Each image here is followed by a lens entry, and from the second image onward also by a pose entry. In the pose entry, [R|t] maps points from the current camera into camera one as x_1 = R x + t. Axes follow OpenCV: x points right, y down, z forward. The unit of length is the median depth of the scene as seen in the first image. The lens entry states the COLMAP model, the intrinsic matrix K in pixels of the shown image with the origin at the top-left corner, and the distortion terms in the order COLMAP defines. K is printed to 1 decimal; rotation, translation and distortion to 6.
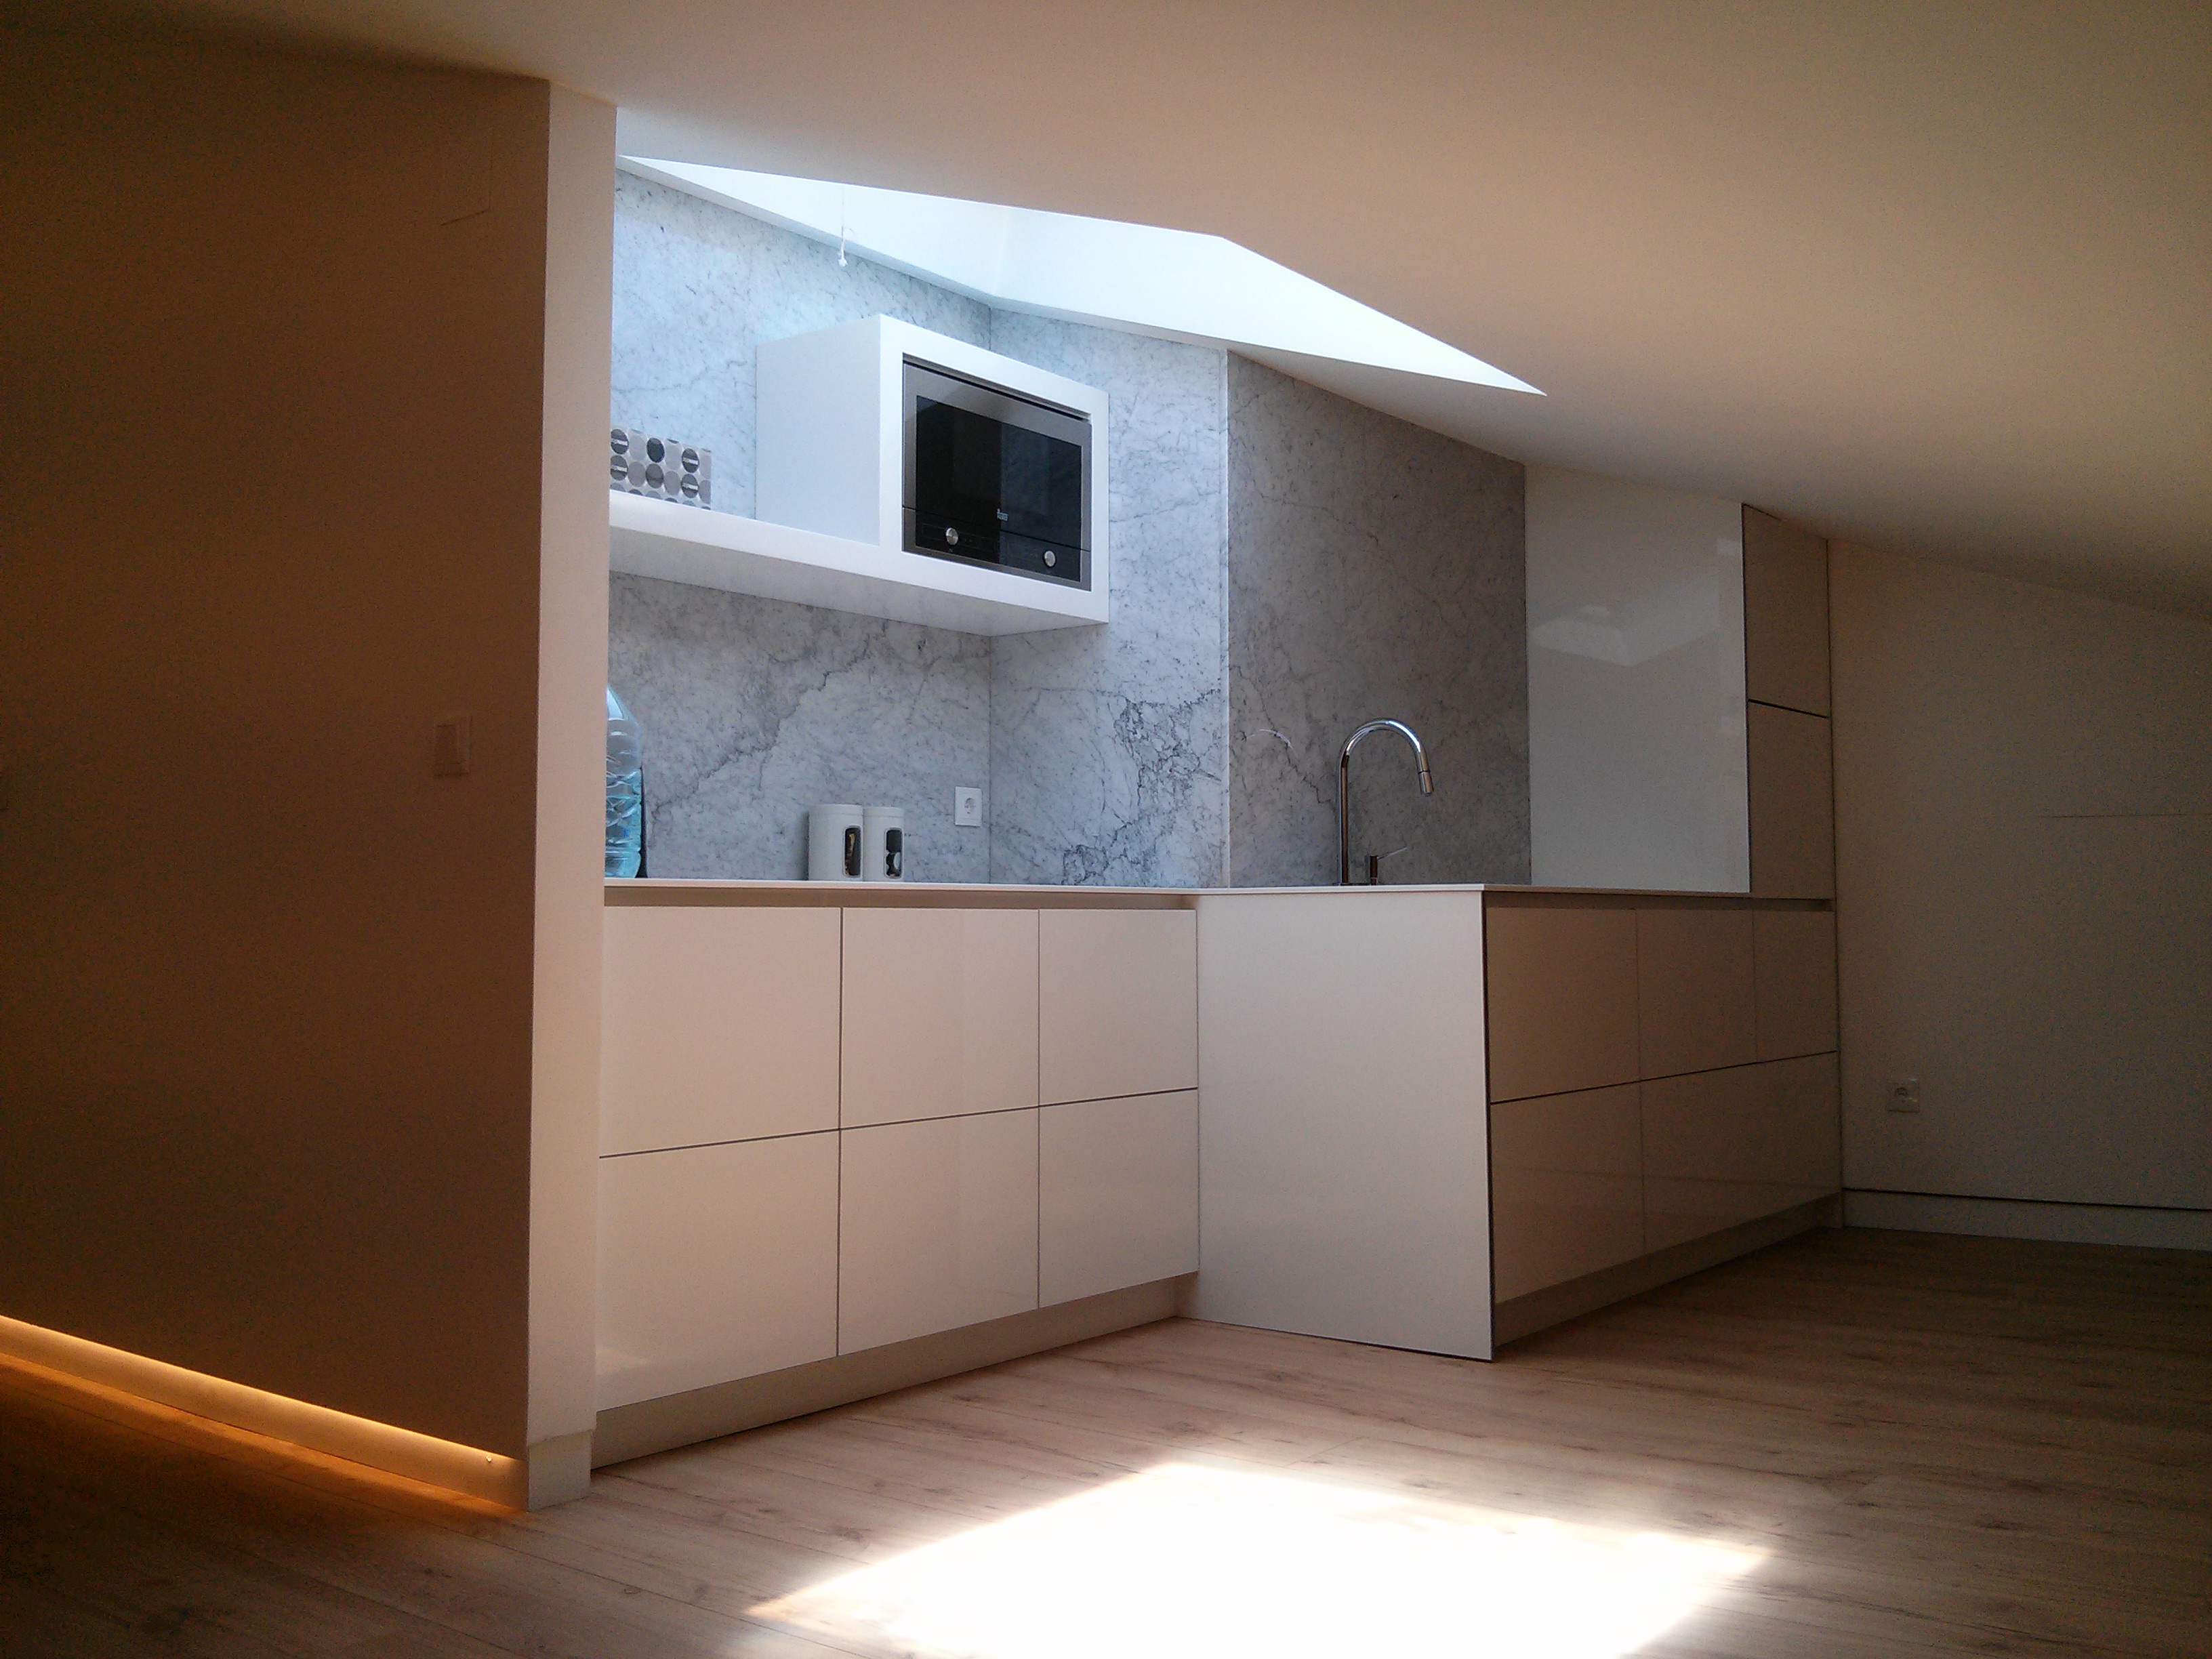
lens RADIAL K [[2140.2, 0, 1236.3], [0, 2140.2, 779.8], [0, 0, 1]] dist [0.073675, -0.334244]
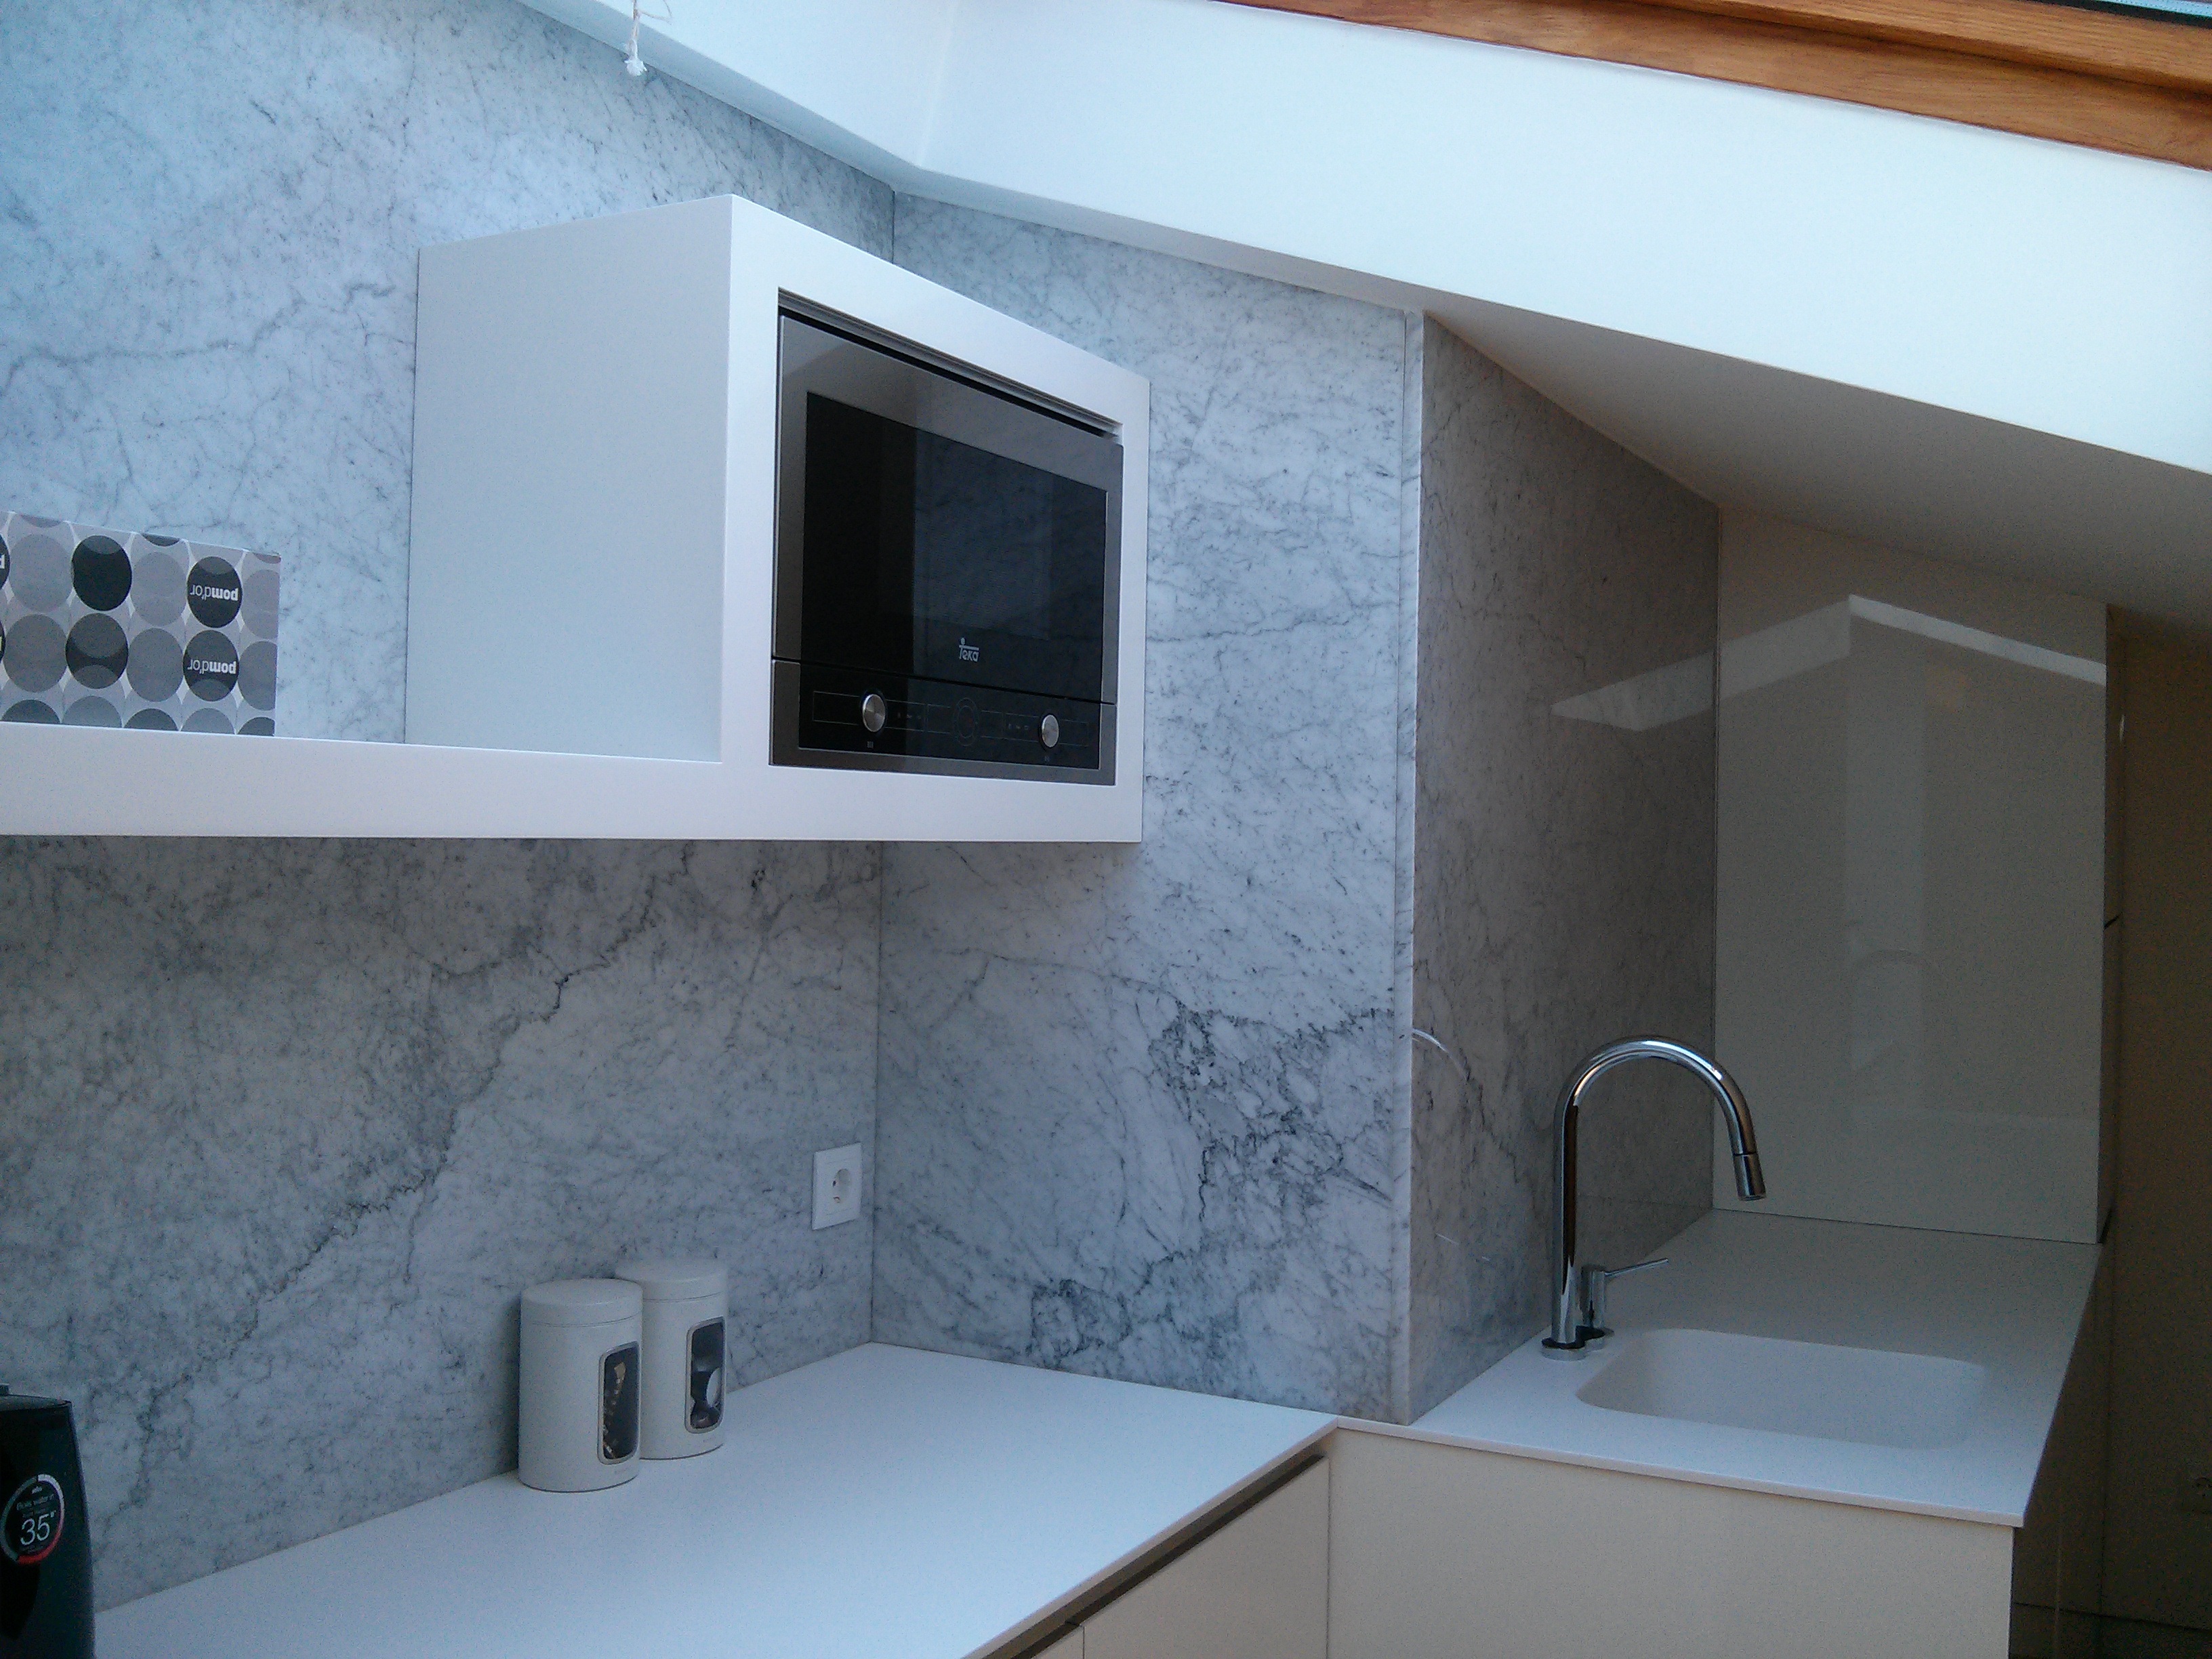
lens RADIAL K [[2140.2, 0, 1236.3], [0, 2140.2, 779.8], [0, 0, 1]] dist [0.073675, -0.334244]
pose [[0.988777, 0.026937, 0.146952, -0.114758], [-0.033192, 0.998637, 0.040280, -0.112005], [-0.145667, -0.044705, 0.988323, 0.515628]]
